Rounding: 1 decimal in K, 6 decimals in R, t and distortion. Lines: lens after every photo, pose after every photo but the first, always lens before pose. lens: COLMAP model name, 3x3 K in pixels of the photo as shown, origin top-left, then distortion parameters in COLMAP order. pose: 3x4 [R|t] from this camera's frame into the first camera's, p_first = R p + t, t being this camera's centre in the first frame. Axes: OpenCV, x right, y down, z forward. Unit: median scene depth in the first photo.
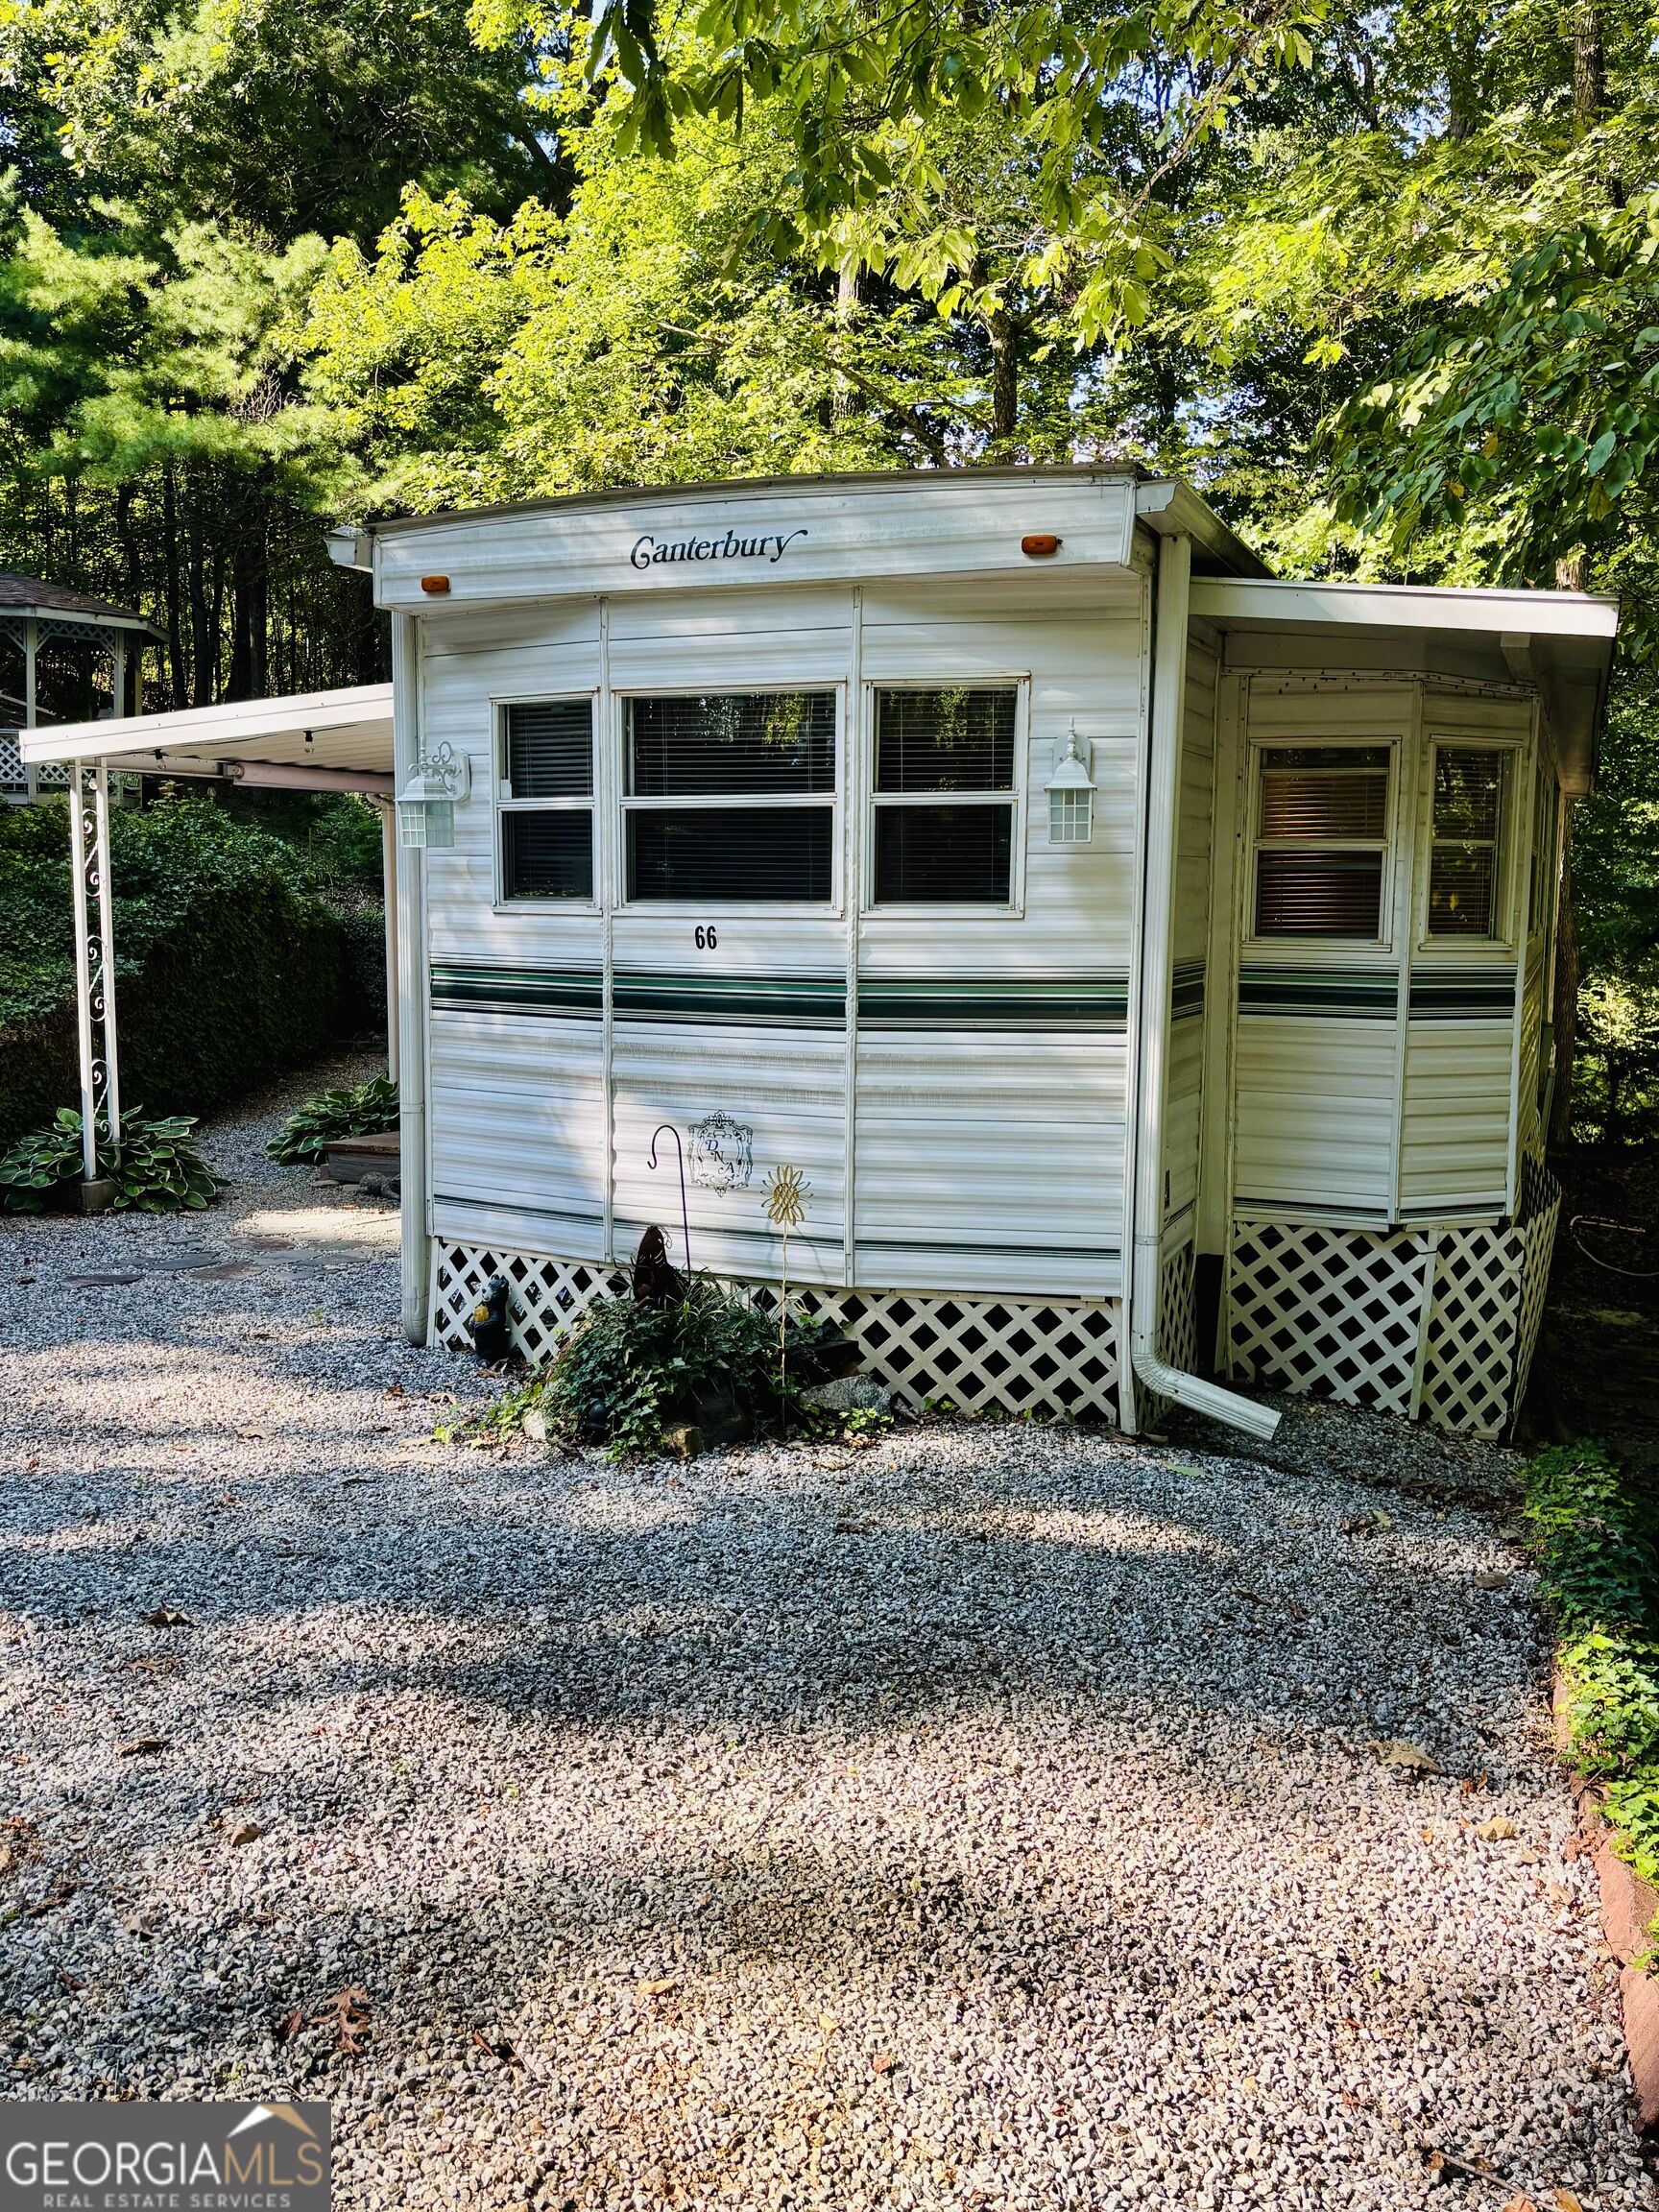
lens RADIAL K [[1799.4, 0, 840.0], [0, 1799.4, 1114.3], [0, 0, 1]] dist [0.051840, -0.031663]
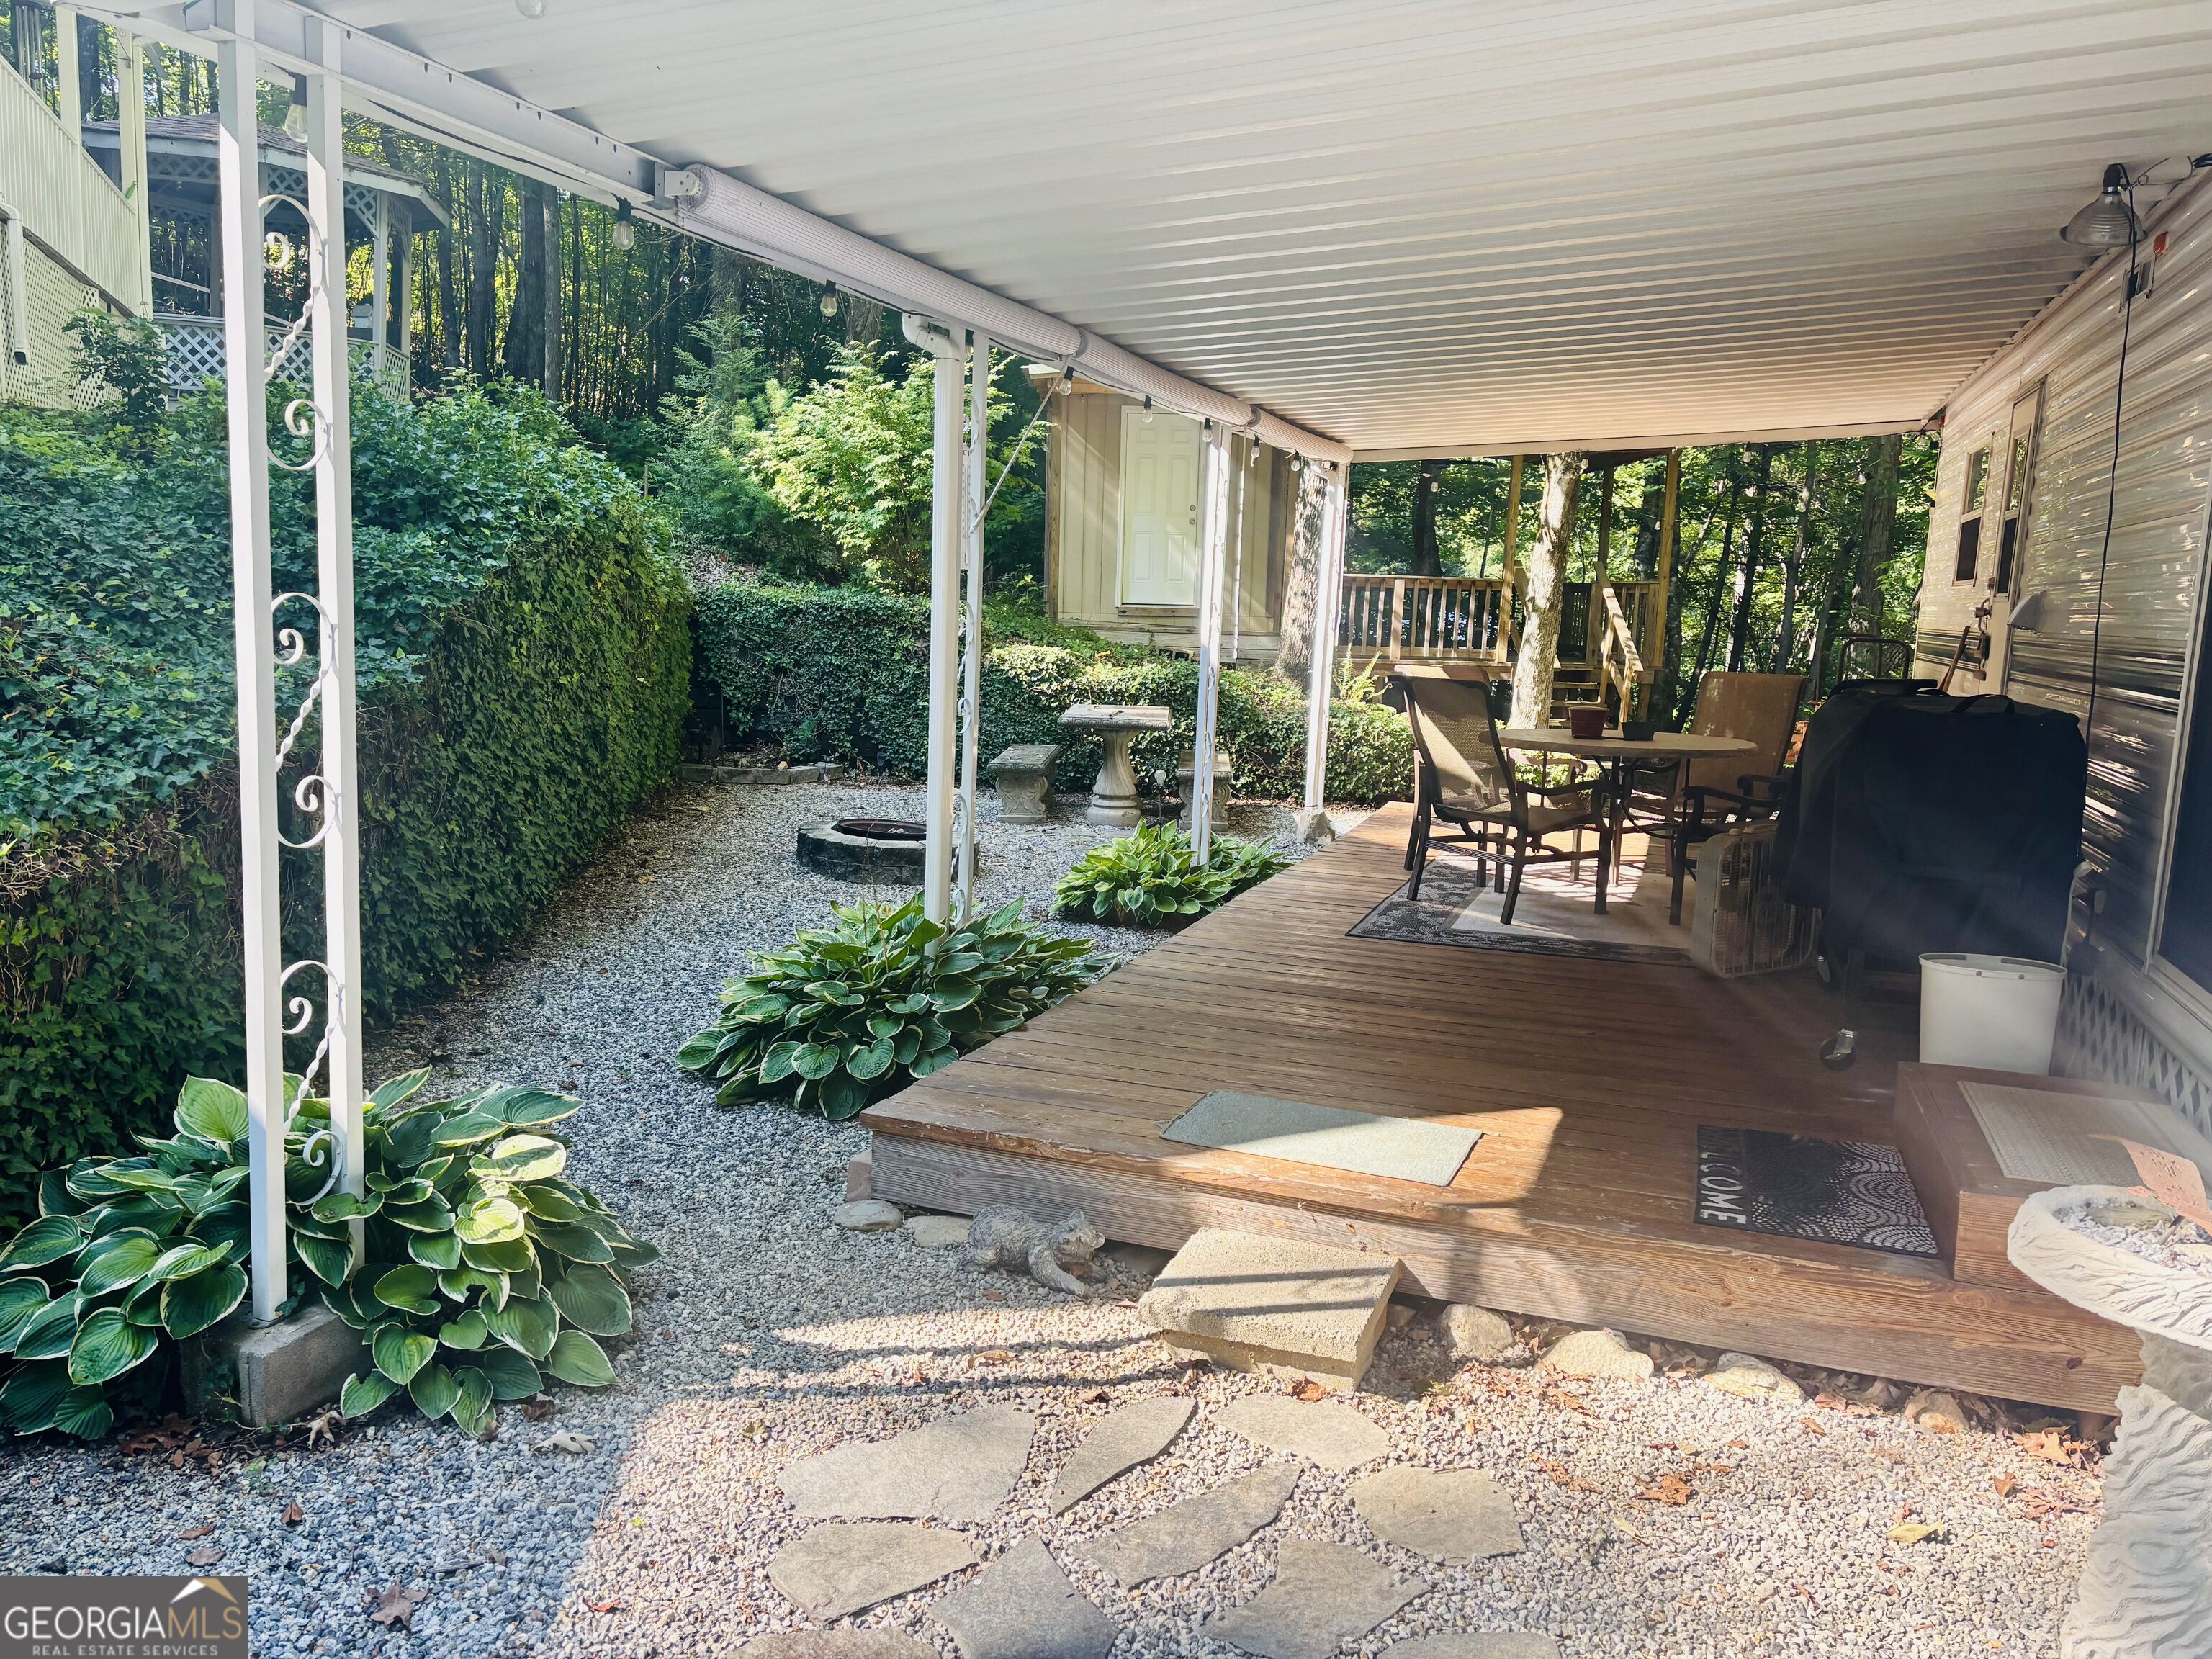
lens RADIAL K [[1633.5, 0, 1135.9], [0, 1633.5, 831.7], [0, 0, 1]] dist [0.040466, -0.027317]
pose [[0.998031, 0.028336, 0.055960, -0.447314], [-0.029492, 0.999366, 0.019947, -0.105393], [-0.055360, -0.021558, 0.998234, 1.128001]]
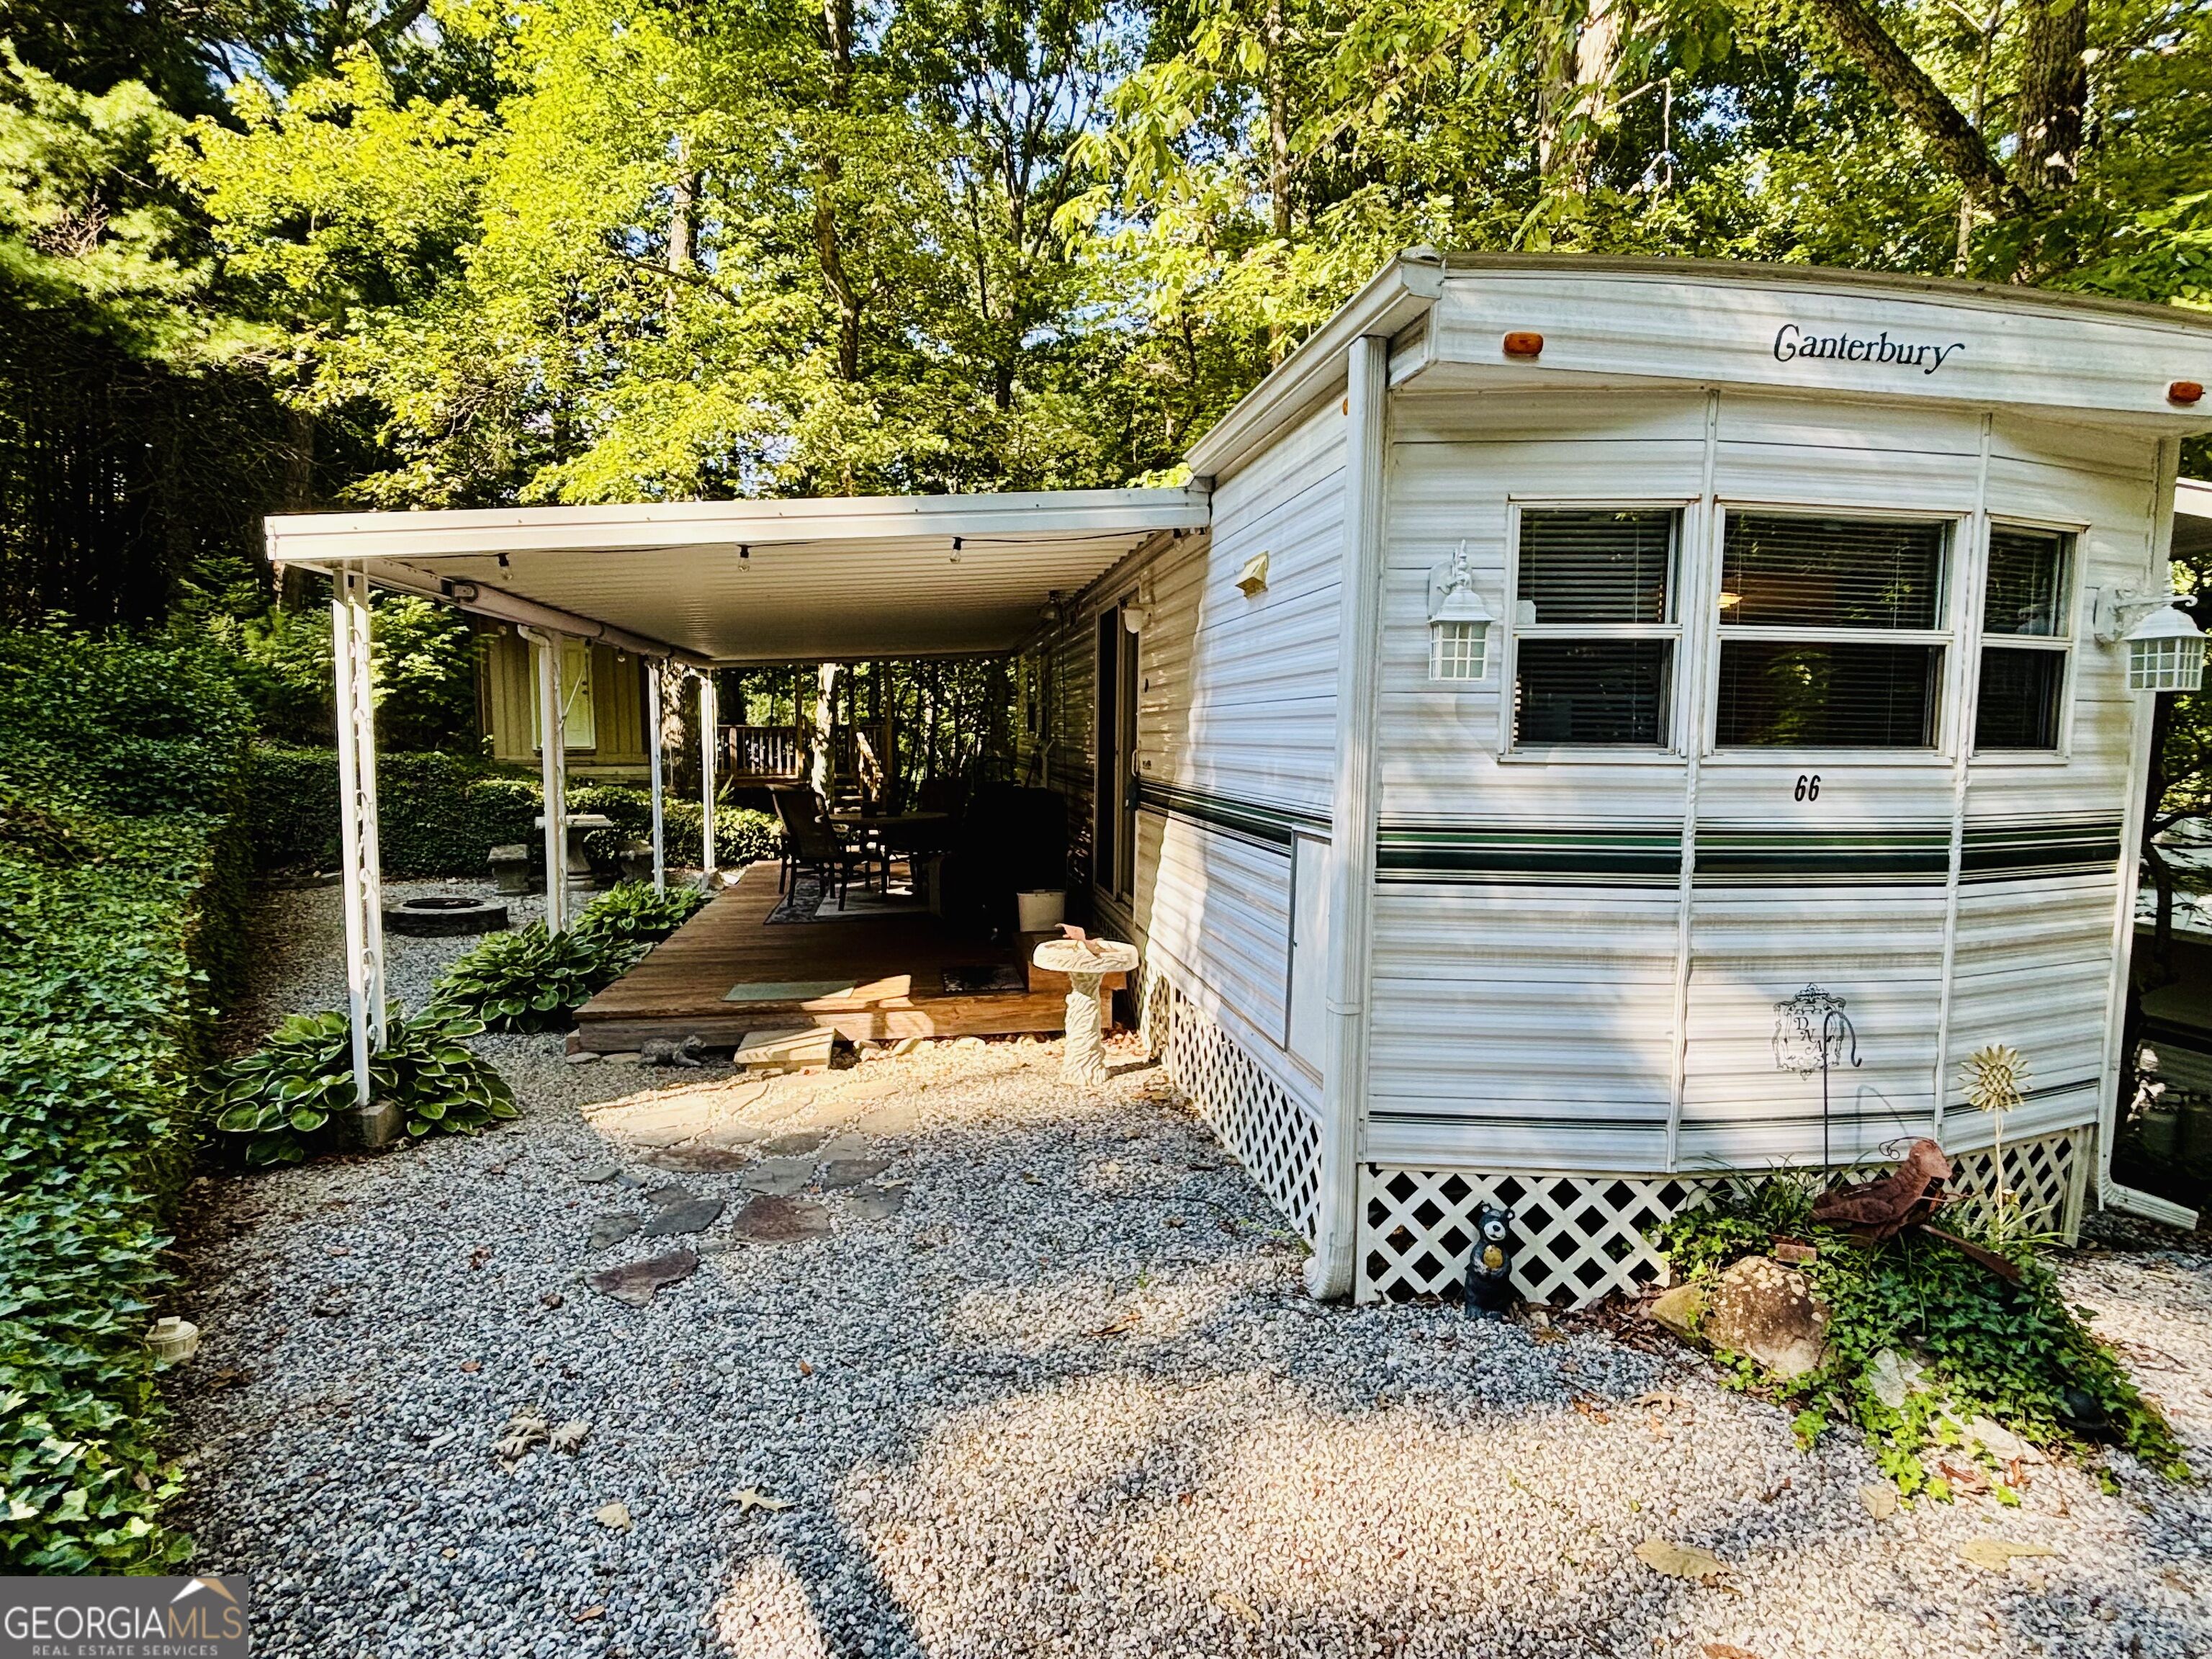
lens RADIAL K [[1151.8, 0, 1096.9], [0, 1151.8, 833.4], [0, 0, 1]] dist [0.000606, 0.003689]
pose [[0.855109, -0.042182, 0.516729, -0.646766], [0.059826, 0.998055, -0.017529, -0.085323], [-0.514985, 0.045903, 0.855970, 0.679642]]
